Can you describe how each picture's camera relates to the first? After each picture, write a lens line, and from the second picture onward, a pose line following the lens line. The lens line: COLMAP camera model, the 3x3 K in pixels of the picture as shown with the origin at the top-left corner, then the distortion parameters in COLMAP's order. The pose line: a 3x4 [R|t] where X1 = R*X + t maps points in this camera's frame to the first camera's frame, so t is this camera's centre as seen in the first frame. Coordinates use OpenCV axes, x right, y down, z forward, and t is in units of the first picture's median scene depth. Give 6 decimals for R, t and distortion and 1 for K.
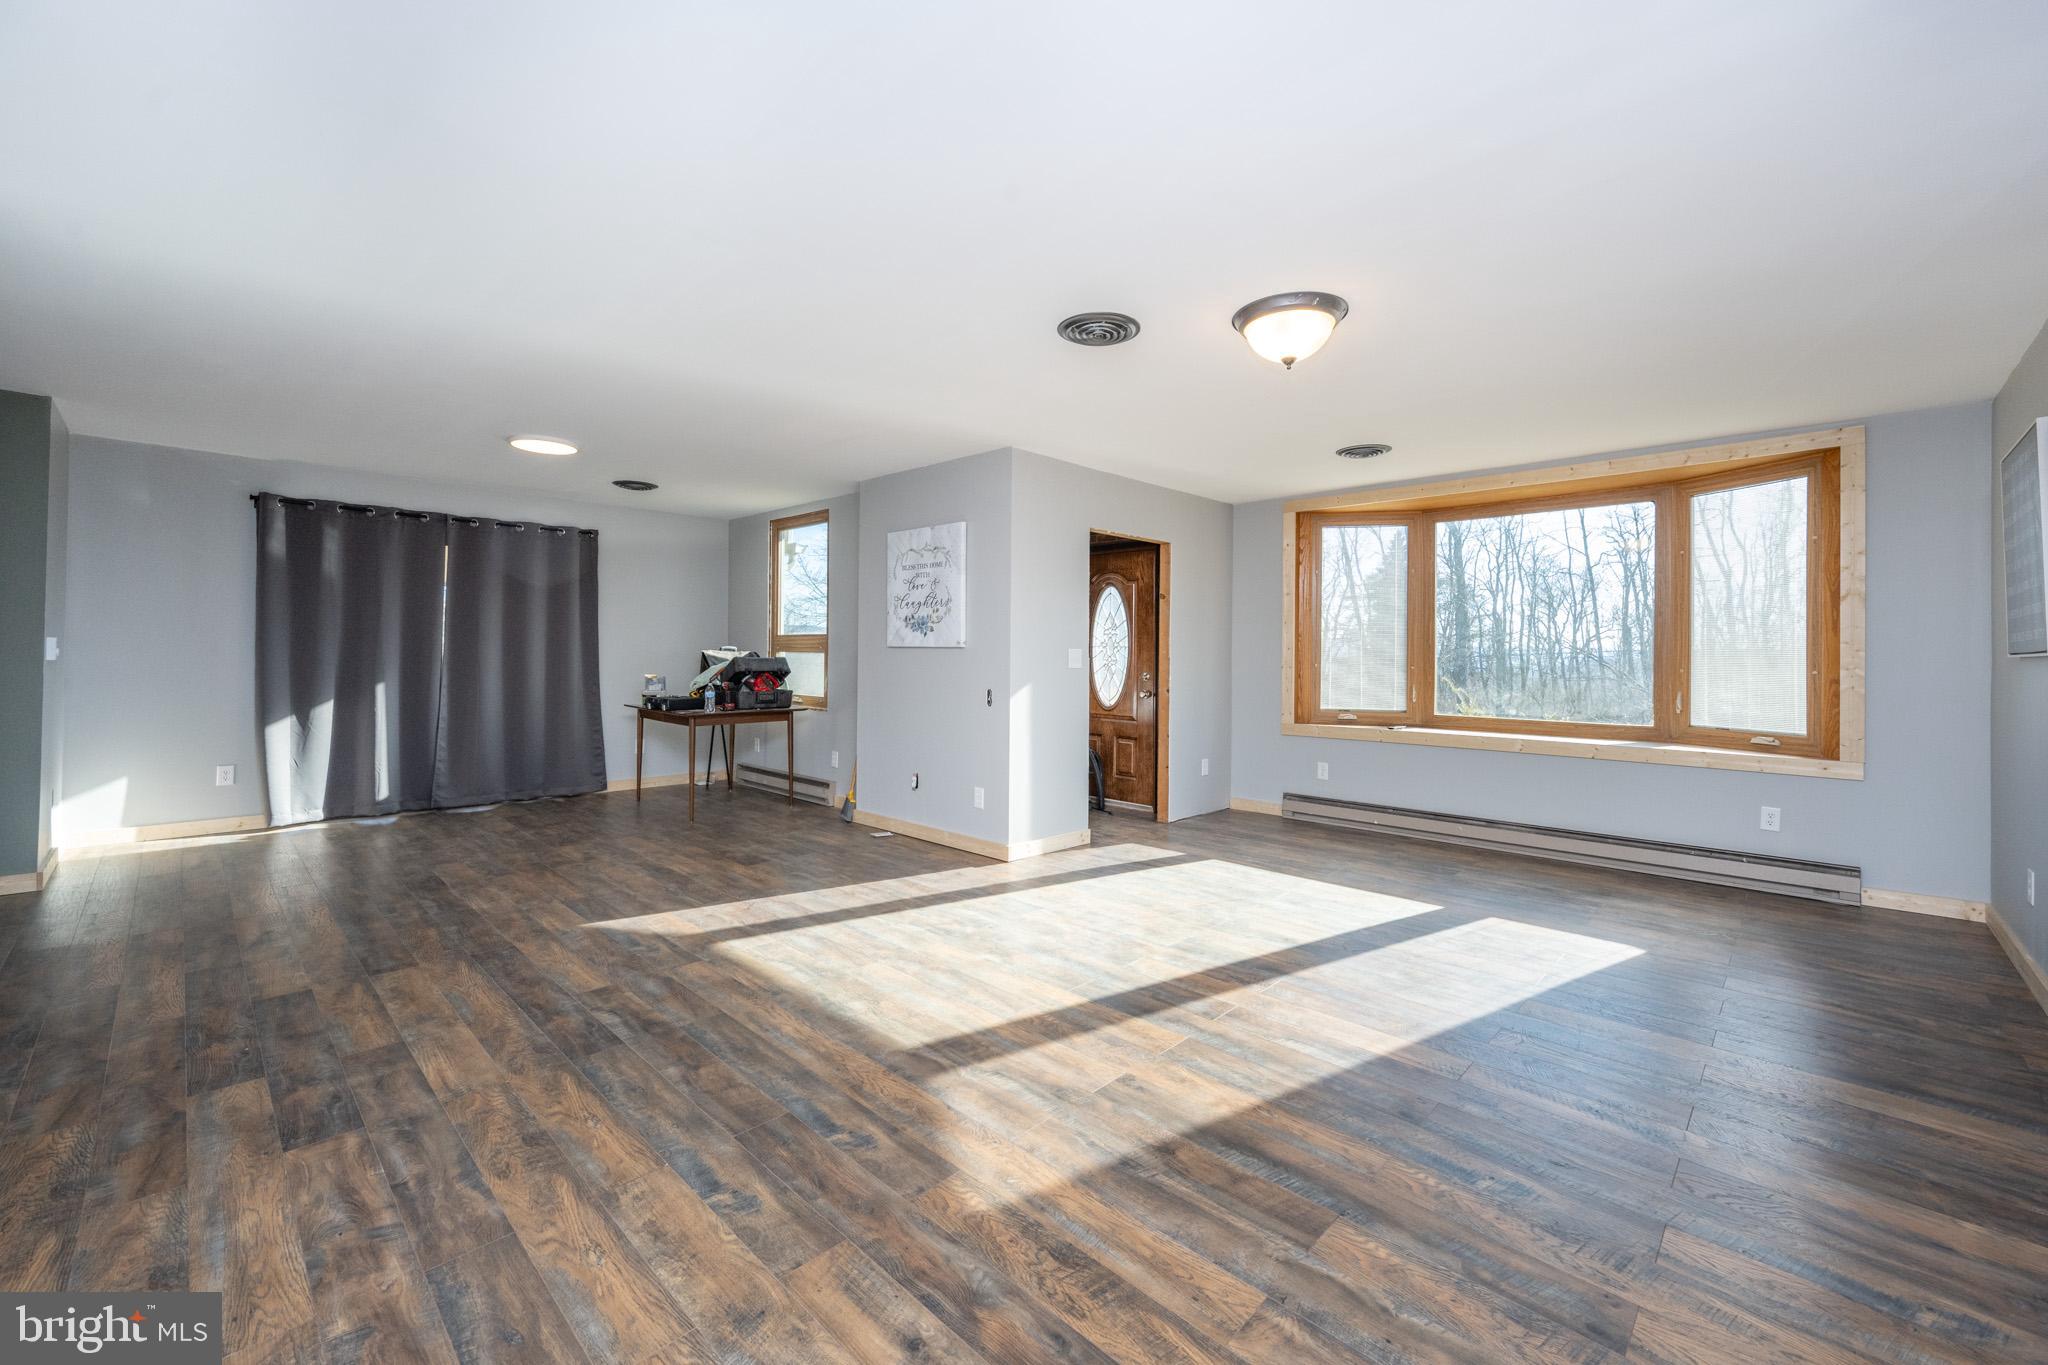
lens RADIAL K [[821.8, 0, 1032.2], [0, 821.8, 648.6], [0, 0, 1]] dist [0.000380, -0.000286]
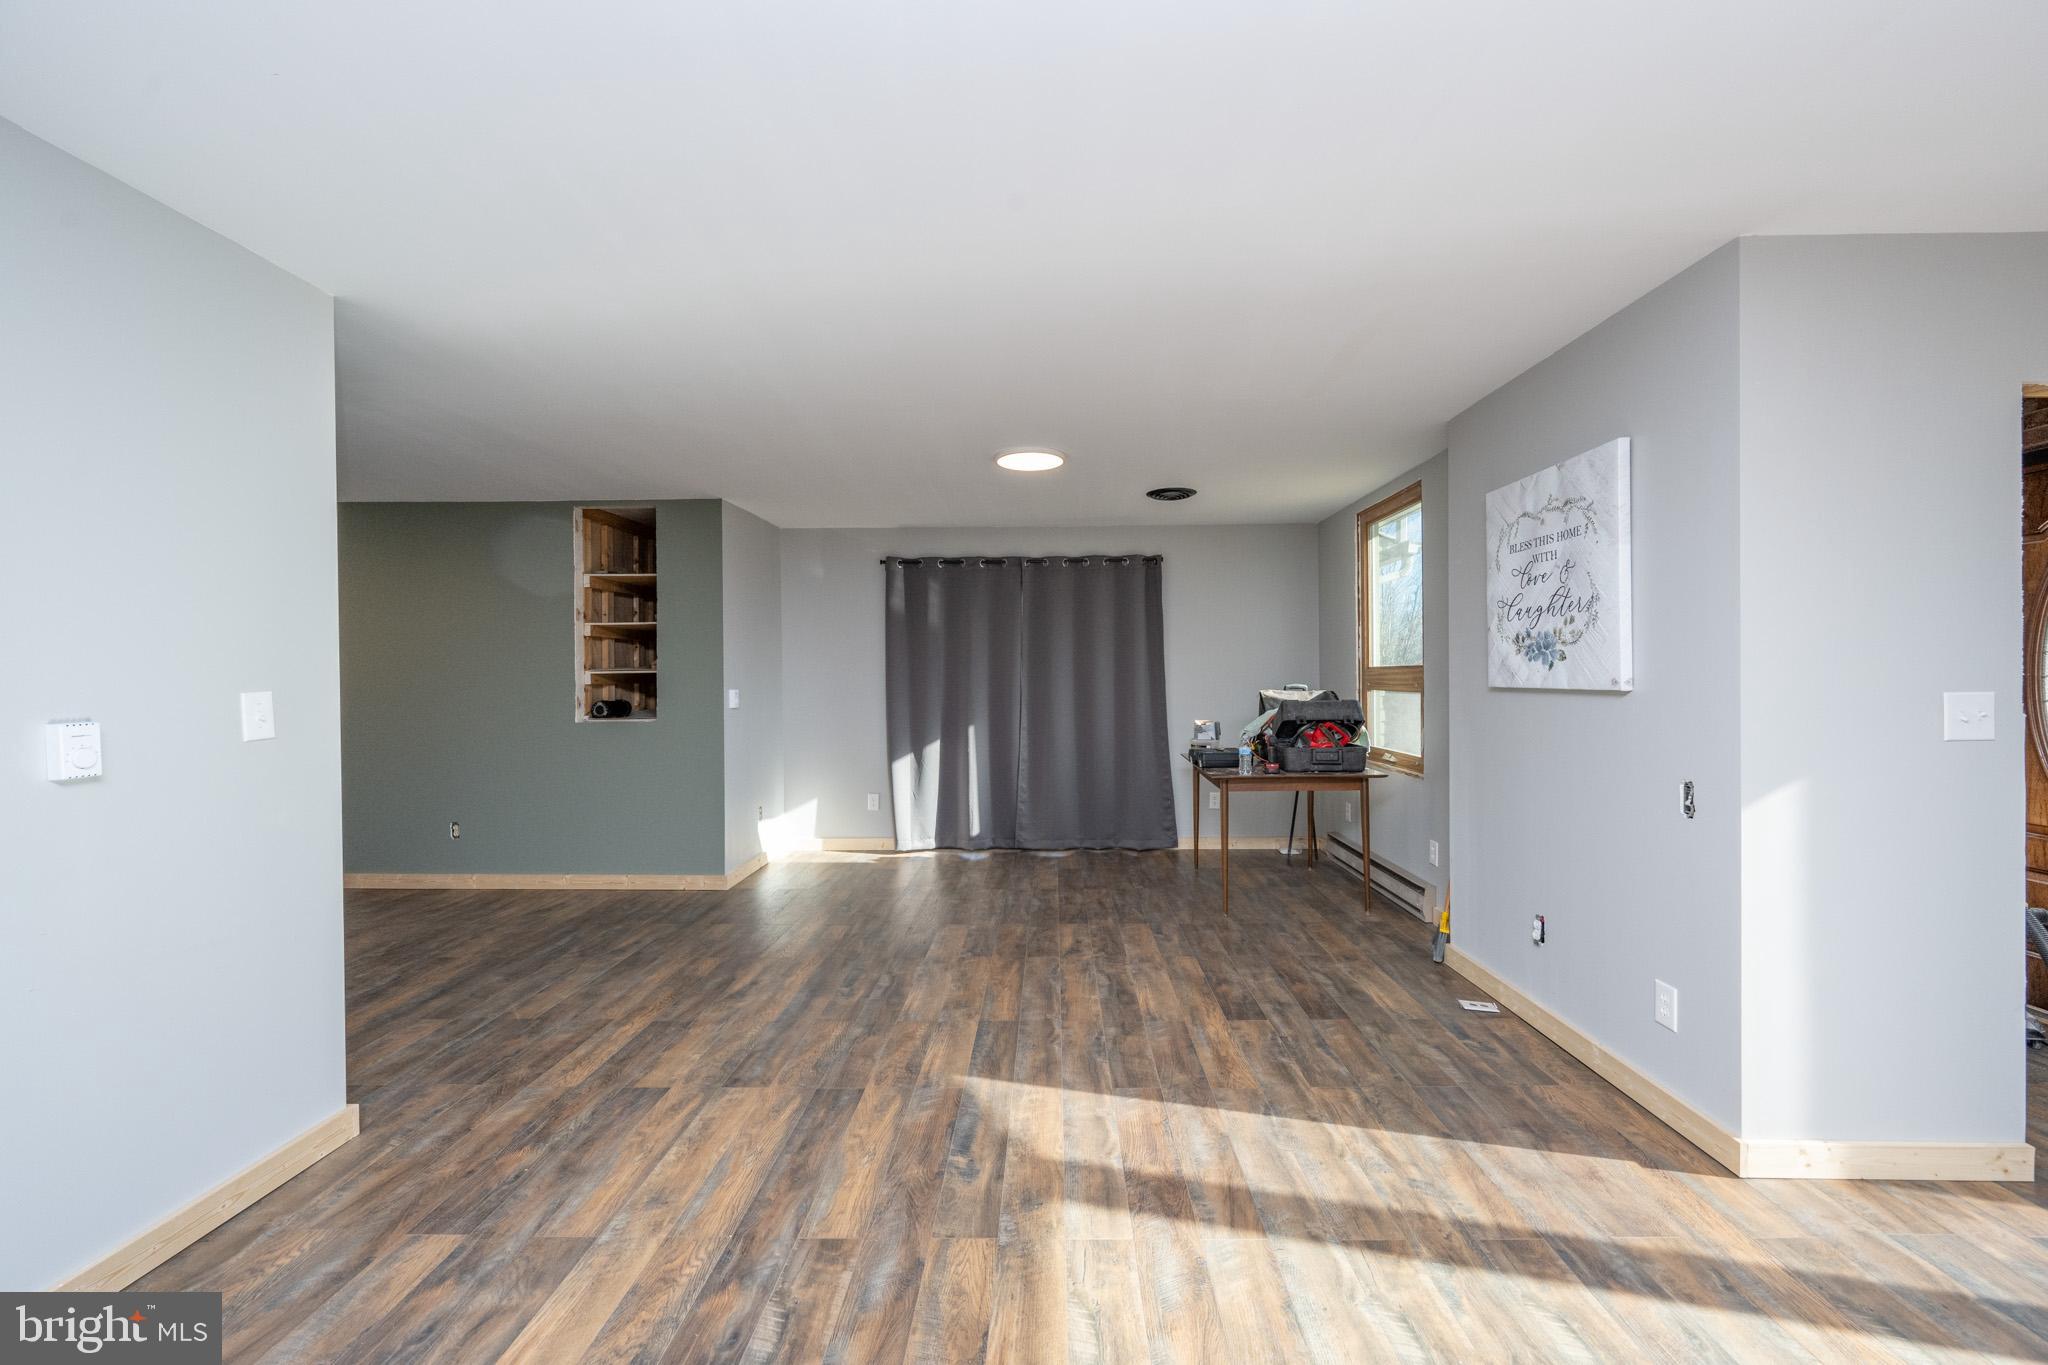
lens RADIAL K [[815.7, 0, 1040.0], [0, 815.7, 684.0], [0, 0, 1]] dist [-0.001959, 0.000190]
pose [[0.680541, -0.010308, -0.732638, 0.056291], [0.019990, 0.999790, 0.004502, -0.023700], [0.732438, -0.017710, 0.680604, 0.635432]]
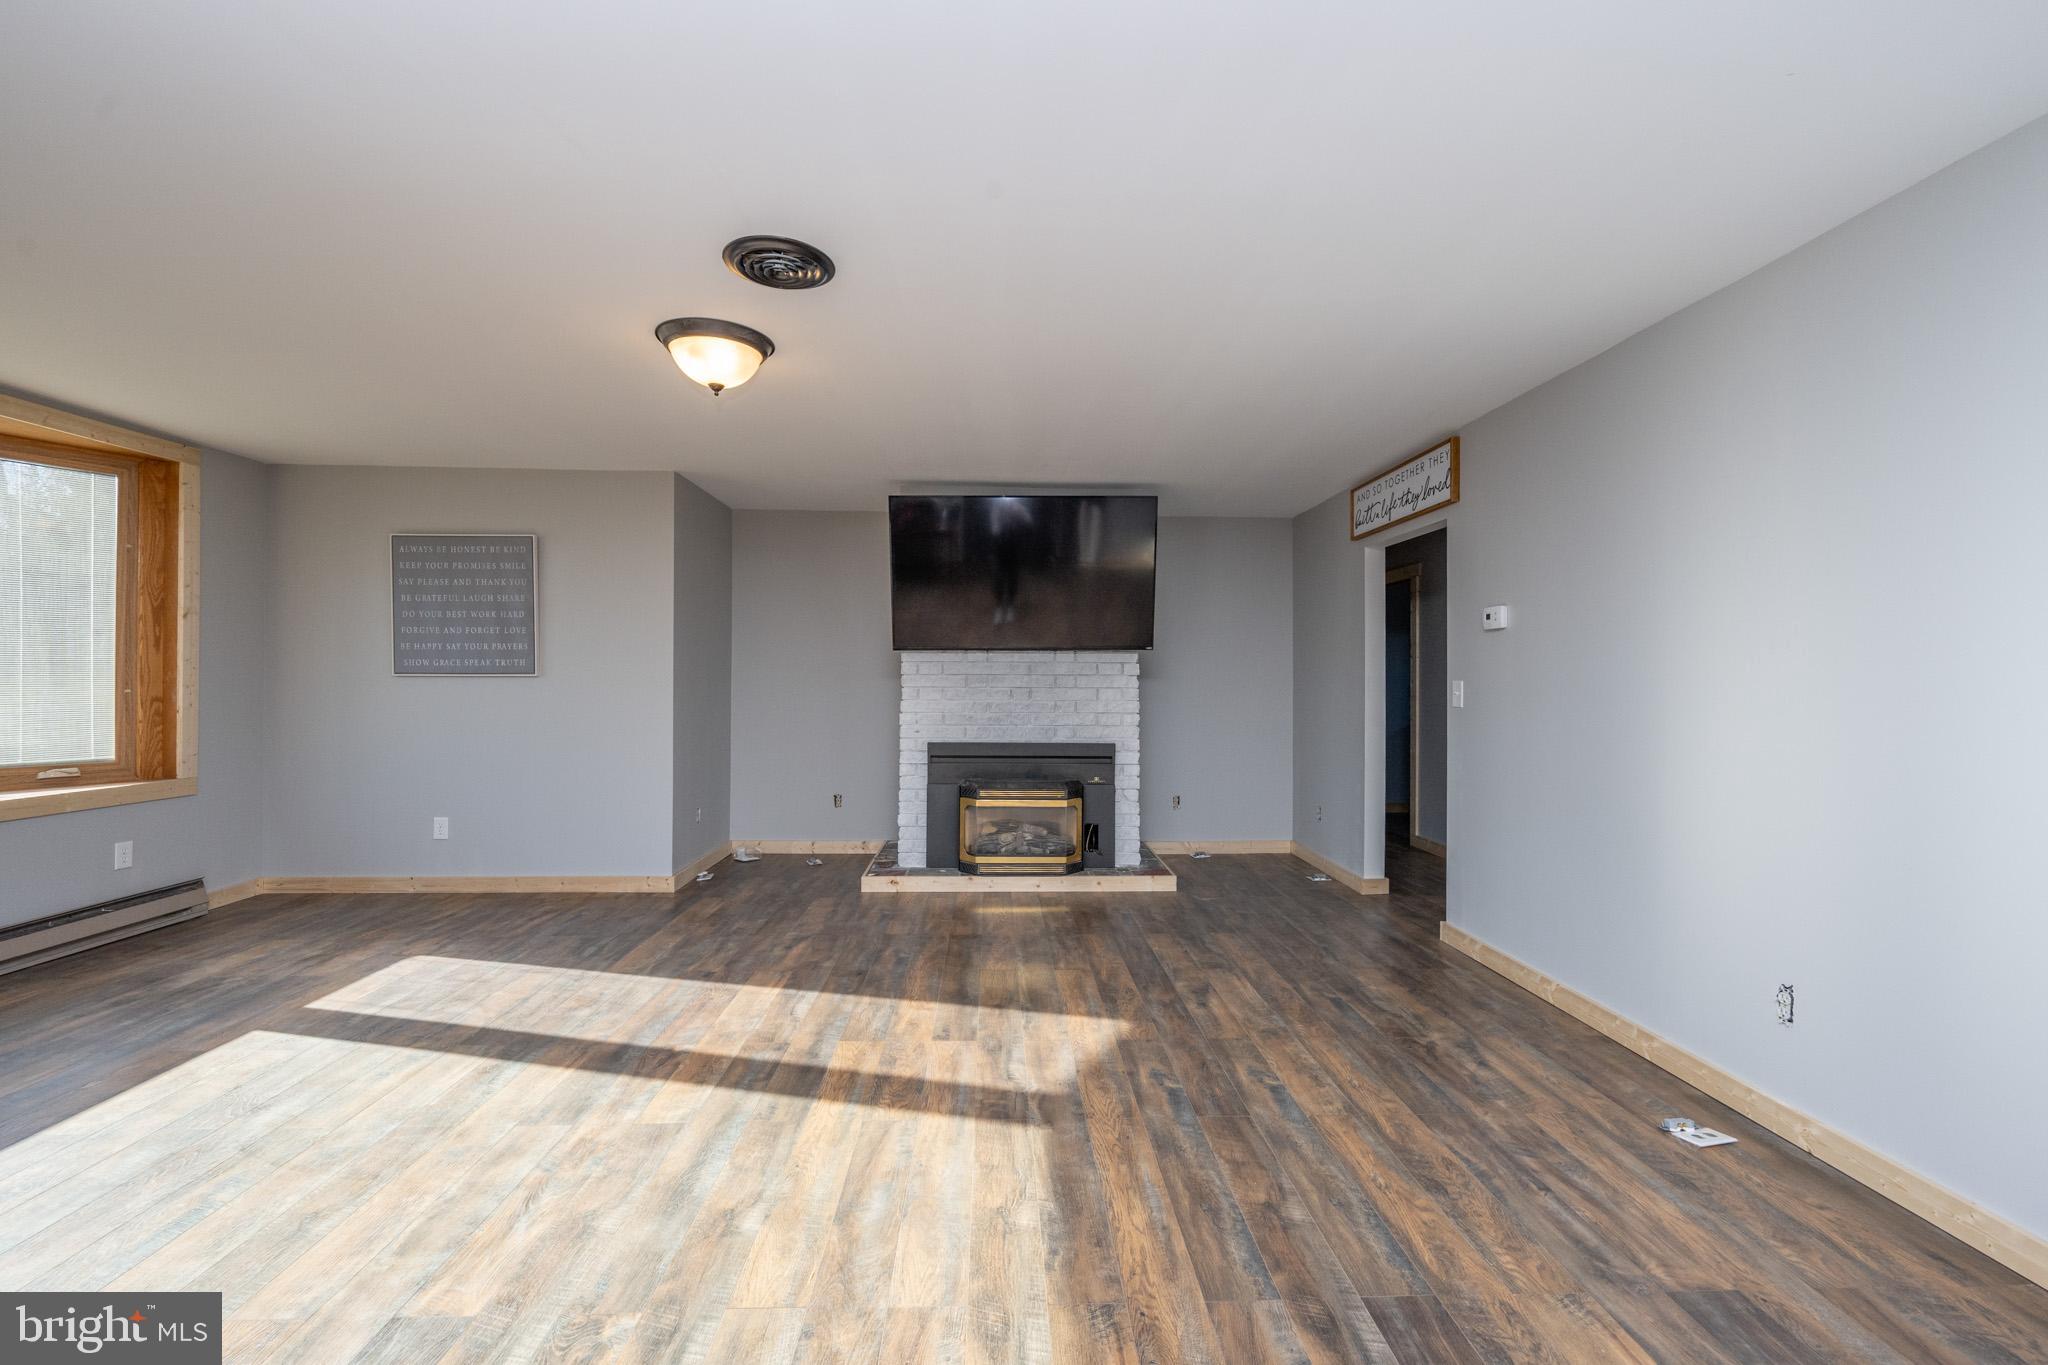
lens RADIAL K [[836.6, 0, 1032.1], [0, 836.6, 685.3], [0, 0, 1]] dist [-0.001324, -0.000092]
pose [[-0.726985, -0.018358, 0.686408, -0.595994], [-0.016855, 0.999818, 0.008889, -0.003798], [-0.686446, -0.005107, -0.727163, 1.319760]]
